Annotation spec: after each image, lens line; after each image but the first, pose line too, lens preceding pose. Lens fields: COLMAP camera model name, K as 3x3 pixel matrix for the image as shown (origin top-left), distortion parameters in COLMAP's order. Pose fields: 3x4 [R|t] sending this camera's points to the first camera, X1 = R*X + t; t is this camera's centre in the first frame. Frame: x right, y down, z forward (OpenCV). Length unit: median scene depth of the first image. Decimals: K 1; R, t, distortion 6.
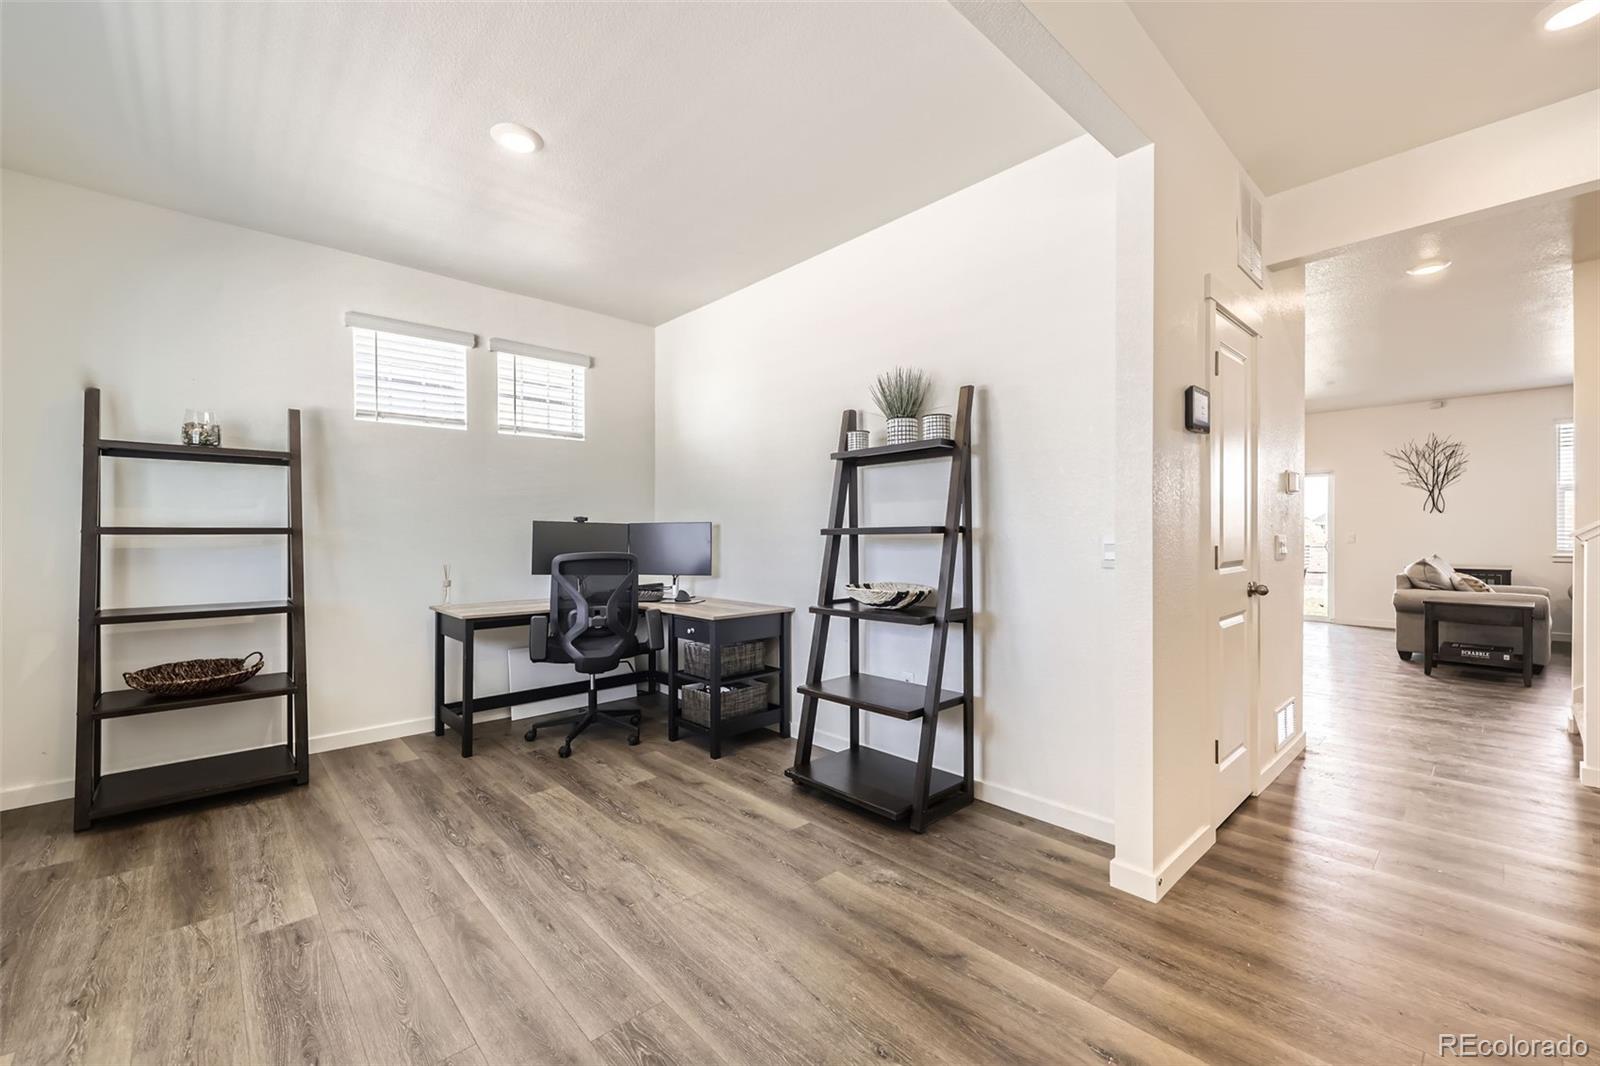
lens RADIAL K [[637.7, 0, 806.0], [0, 637.7, 534.0], [0, 0, 1]] dist [0.004531, -0.000678]
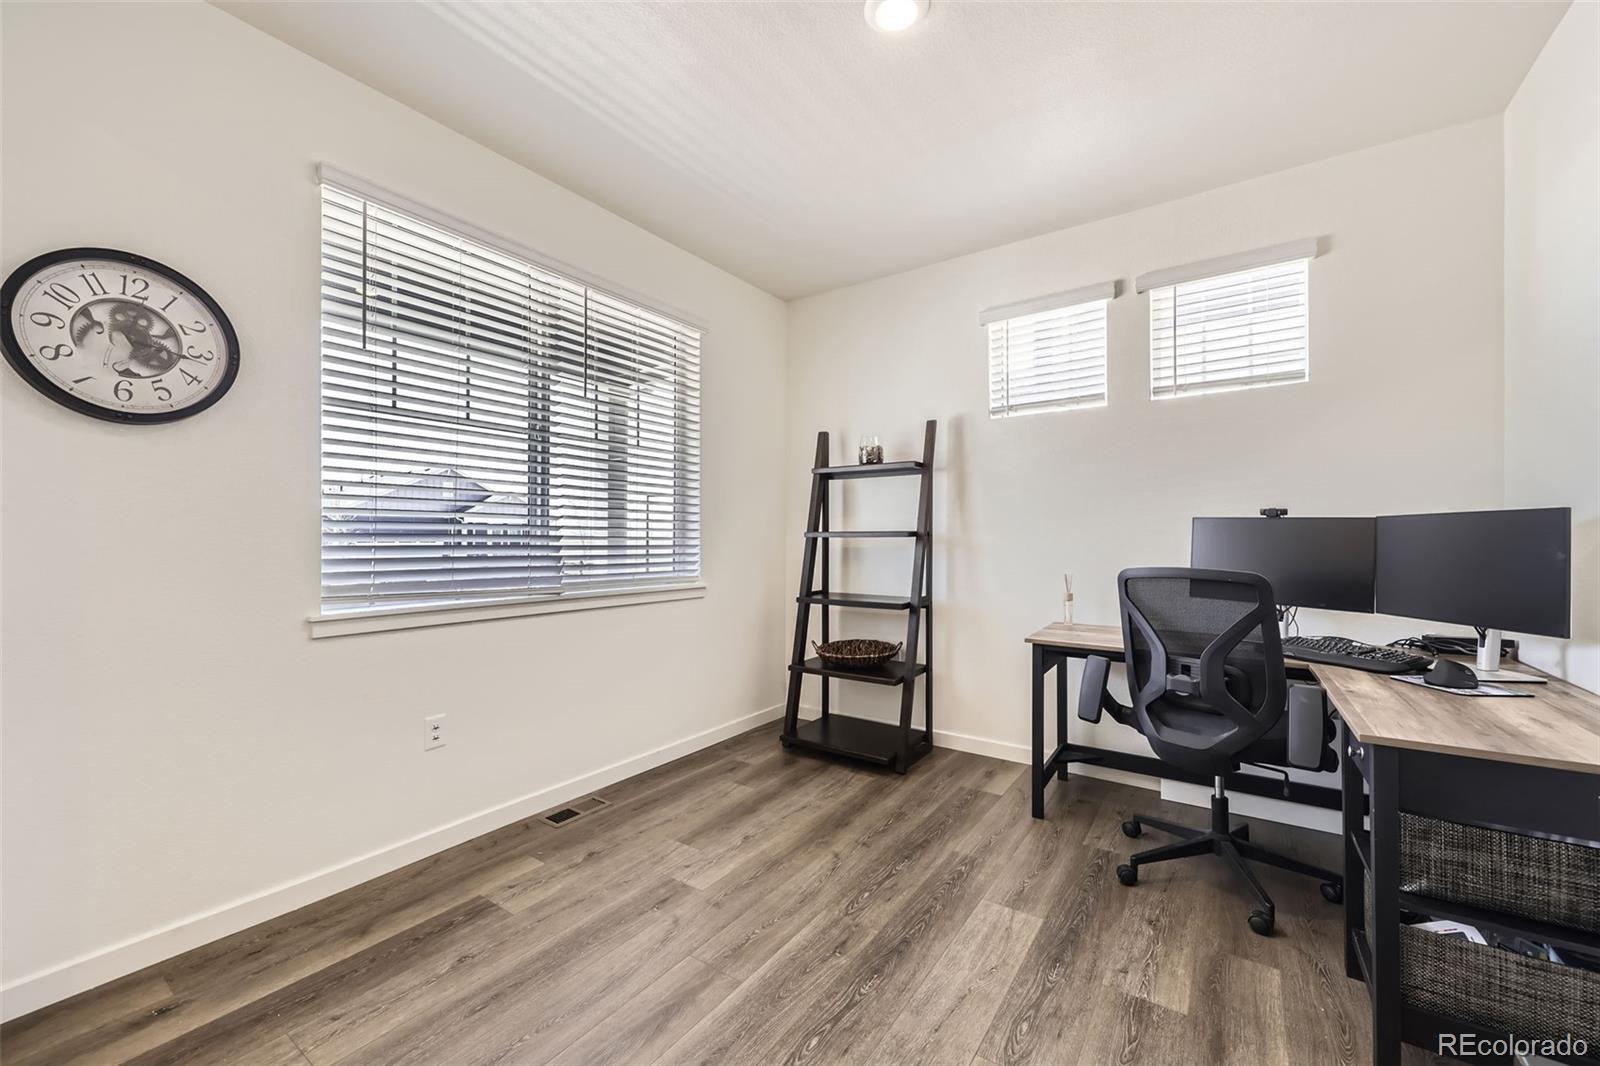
lens RADIAL K [[637.7, 0, 803.6], [0, 637.7, 529.1], [0, 0, 1]] dist [0.004531, -0.000678]
pose [[0.205124, -0.010628, -0.978678, 0.207633], [-0.000099, 0.999941, -0.010879, -0.000845], [0.978736, 0.002329, 0.205111, 0.599125]]
